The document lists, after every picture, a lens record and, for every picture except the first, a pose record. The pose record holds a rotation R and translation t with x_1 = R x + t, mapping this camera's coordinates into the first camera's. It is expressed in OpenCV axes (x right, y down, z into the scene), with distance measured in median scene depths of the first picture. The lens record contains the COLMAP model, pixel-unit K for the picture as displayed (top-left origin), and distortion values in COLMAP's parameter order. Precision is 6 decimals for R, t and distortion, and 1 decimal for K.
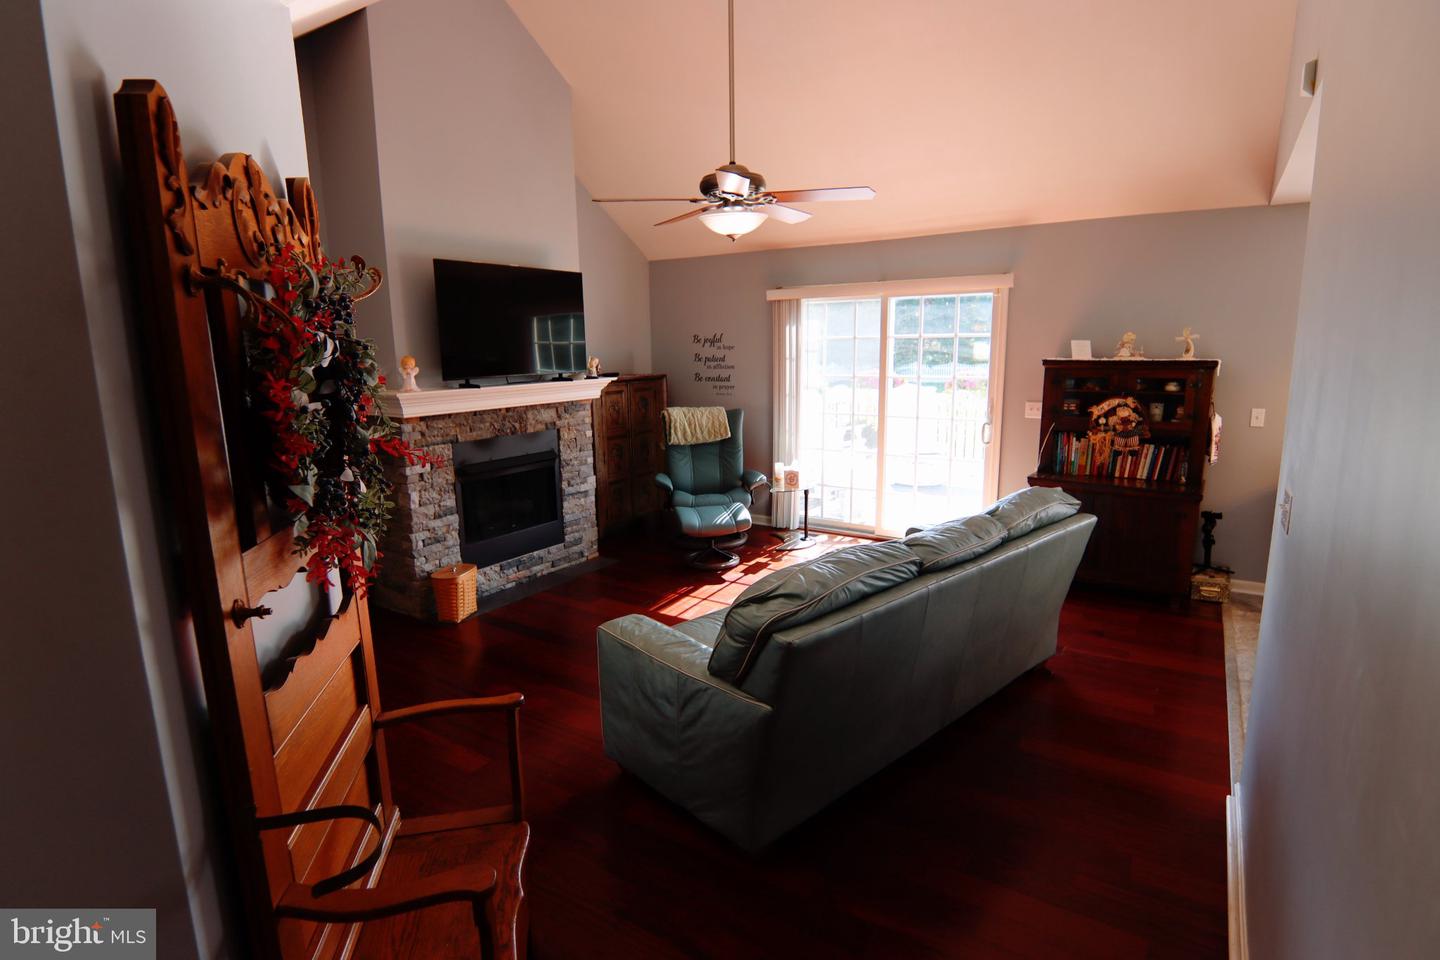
lens RADIAL K [[727.1, 0, 721.5], [0, 727.1, 476.1], [0, 0, 1]] dist [-0.016027, -0.000450]
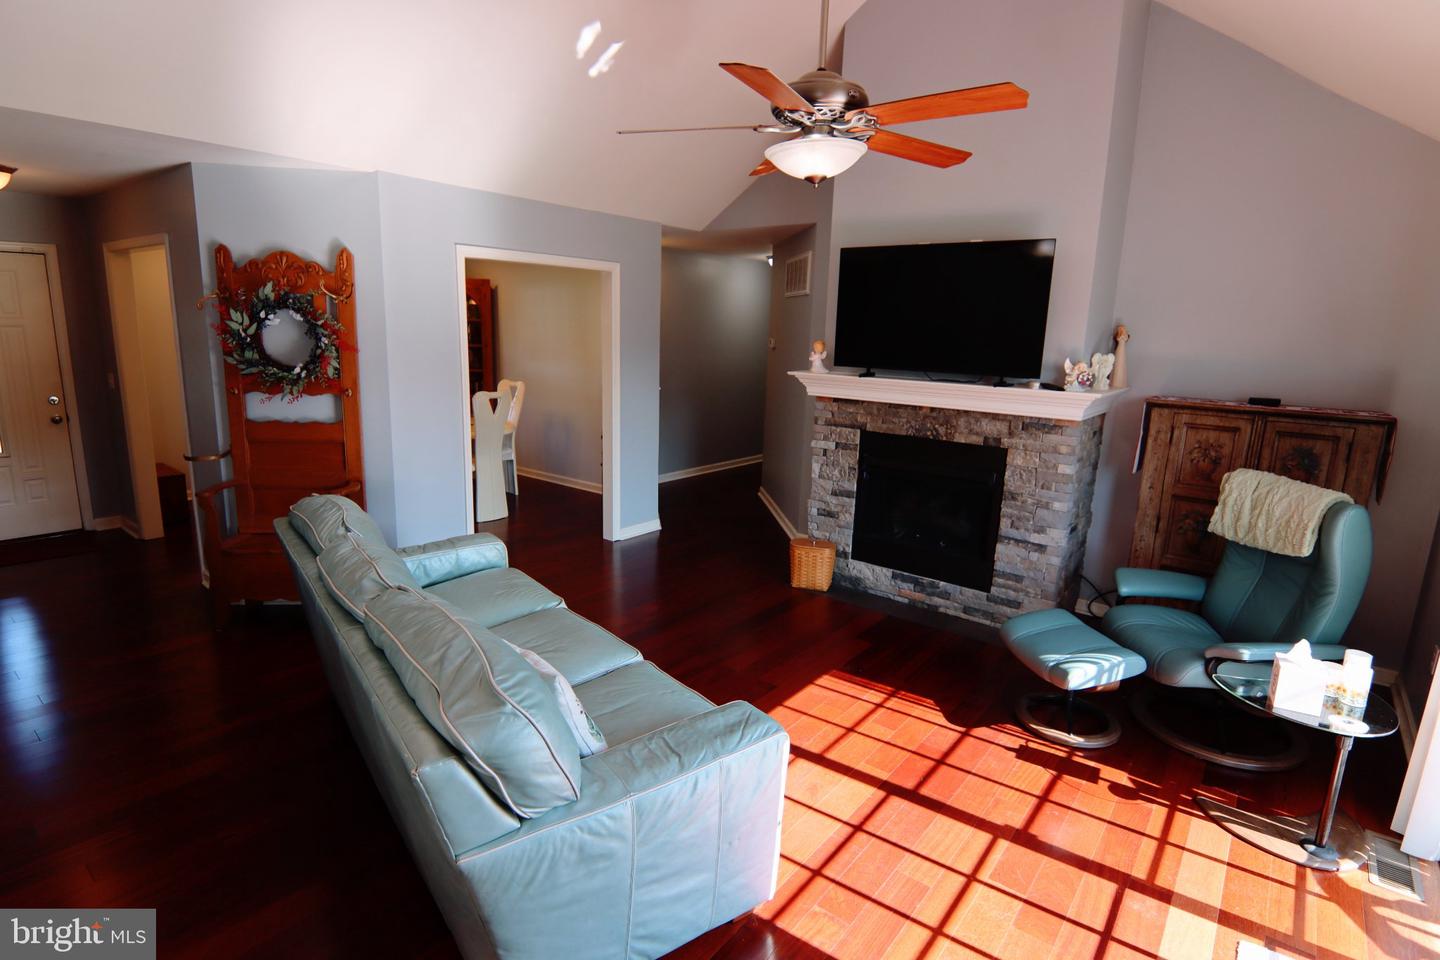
lens RADIAL K [[727.1, 0, 721.5], [0, 727.1, 476.1], [0, 0, 1]] dist [-0.016027, -0.000450]
pose [[-0.091052, 0.208255, -0.973827, 0.575074], [-0.209999, 0.951884, 0.223197, -0.150553], [0.973453, 0.224825, -0.042937, 0.772762]]
